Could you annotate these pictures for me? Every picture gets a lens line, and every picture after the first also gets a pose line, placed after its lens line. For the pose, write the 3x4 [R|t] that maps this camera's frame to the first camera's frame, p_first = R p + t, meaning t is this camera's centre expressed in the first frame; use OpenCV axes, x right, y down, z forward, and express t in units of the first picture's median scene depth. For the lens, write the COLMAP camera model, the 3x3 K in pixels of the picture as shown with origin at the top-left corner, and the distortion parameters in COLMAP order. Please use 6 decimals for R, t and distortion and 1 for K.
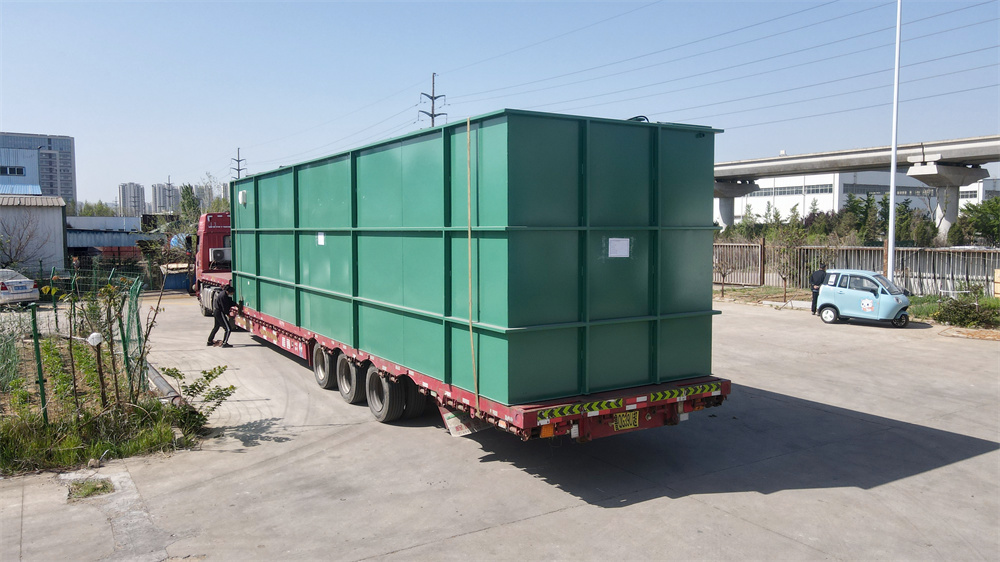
lens RADIAL K [[739.1, 0, 496.7], [0, 739.1, 284.9], [0, 0, 1]] dist [0.007967, 0.015667]
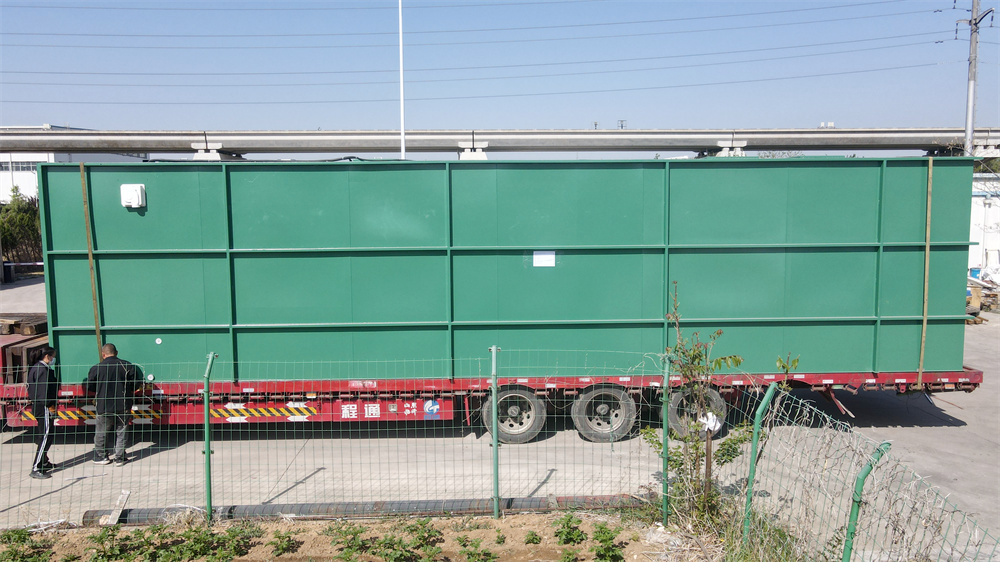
lens RADIAL K [[739.1, 0, 498.7], [0, 739.1, 275.6], [0, 0, 1]] dist [0.007967, 0.015667]
pose [[0.495994, -0.086836, 0.863973, -1.364320], [0.072339, 0.995660, 0.058544, -0.134485], [-0.865308, 0.033461, 0.500123, 0.896195]]
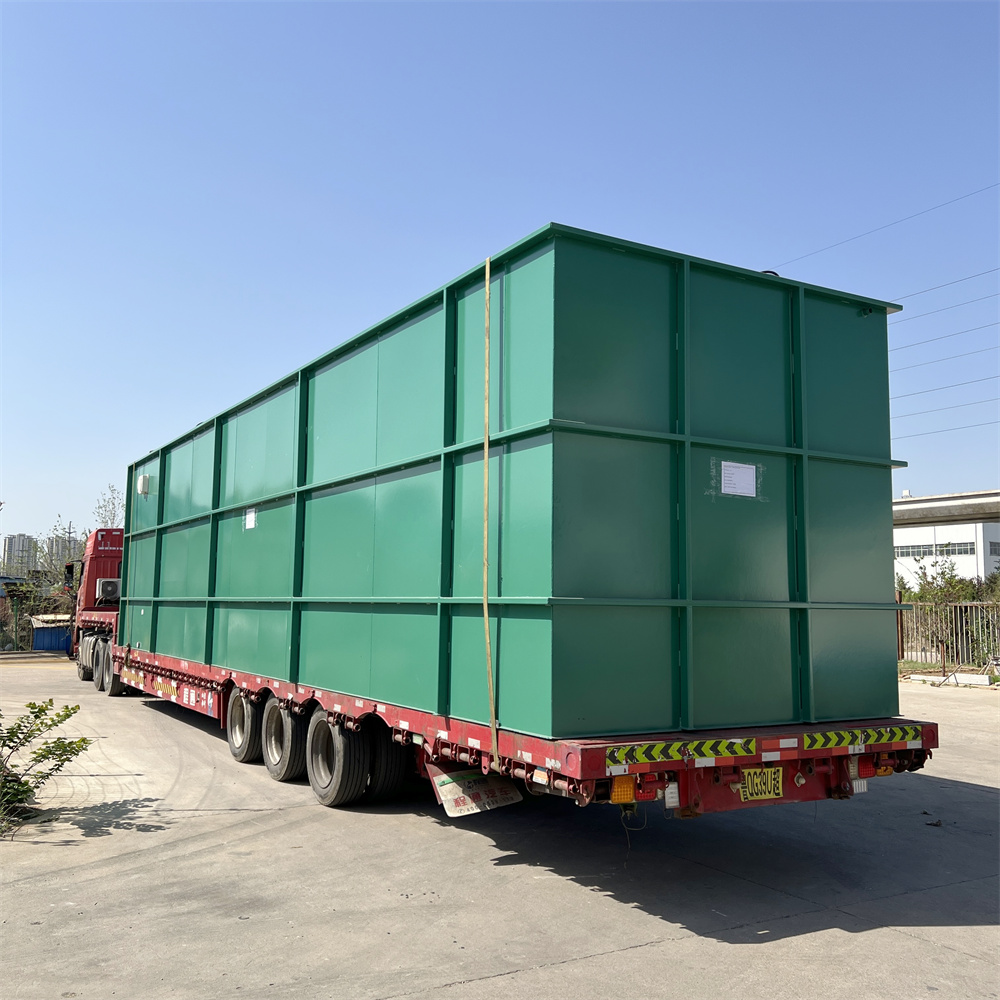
lens RADIAL K [[1004.0, 0, 493.0], [0, 1004.0, 499.8], [0, 0, 1]] dist [0.027915, 0.000000]
pose [[0.999752, 0.013193, -0.017966, -0.014753], [-0.016171, 0.984031, -0.177261, 0.102992], [0.015340, 0.177507, 0.984000, 0.195152]]
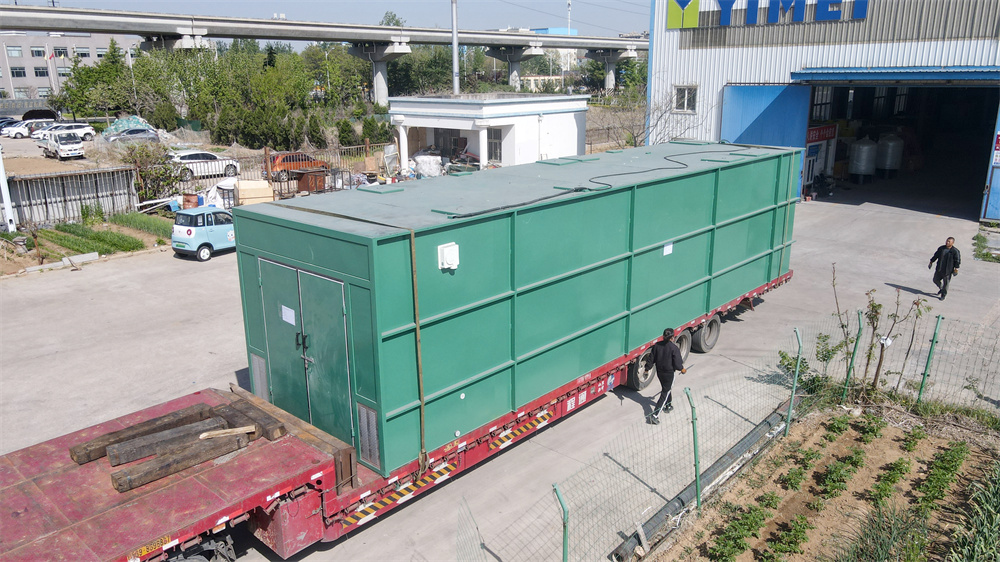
lens RADIAL K [[739.1, 0, 497.6], [0, 739.1, 275.5], [0, 0, 1]] dist [0.007967, 0.015667]
pose [[-0.280080, -0.254253, 0.925695, -1.652068], [0.078209, 0.955040, 0.285976, -0.496095], [-0.956785, 0.152494, -0.247603, 2.125733]]
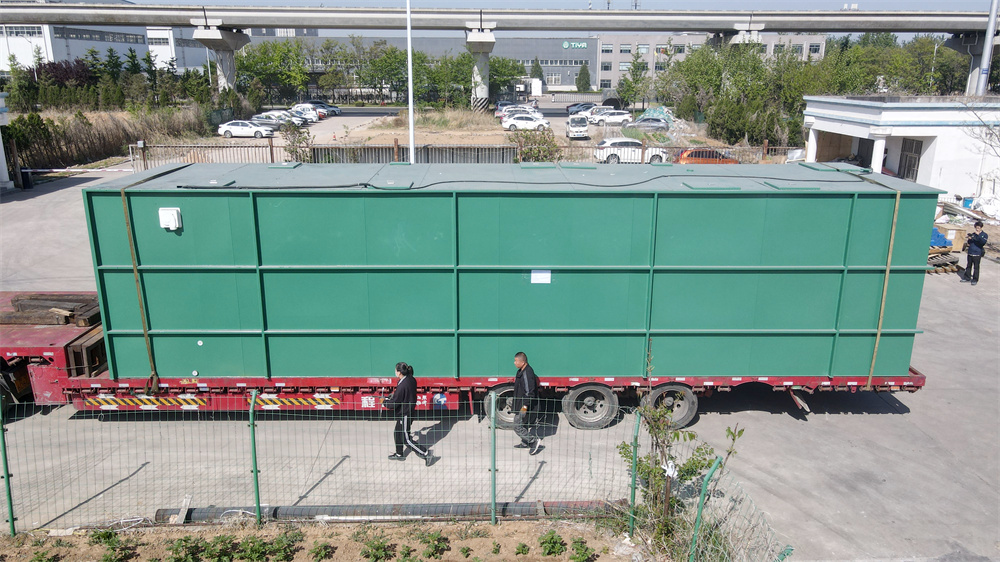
lens RADIAL K [[739.1, 0, 498.2], [0, 739.1, 275.9], [0, 0, 1]] dist [0.007967, 0.015667]
pose [[0.505890, -0.232430, 0.830693, -1.433652], [0.058742, 0.970061, 0.235652, -0.395161], [-0.860595, -0.070418, 0.504398, 0.827467]]
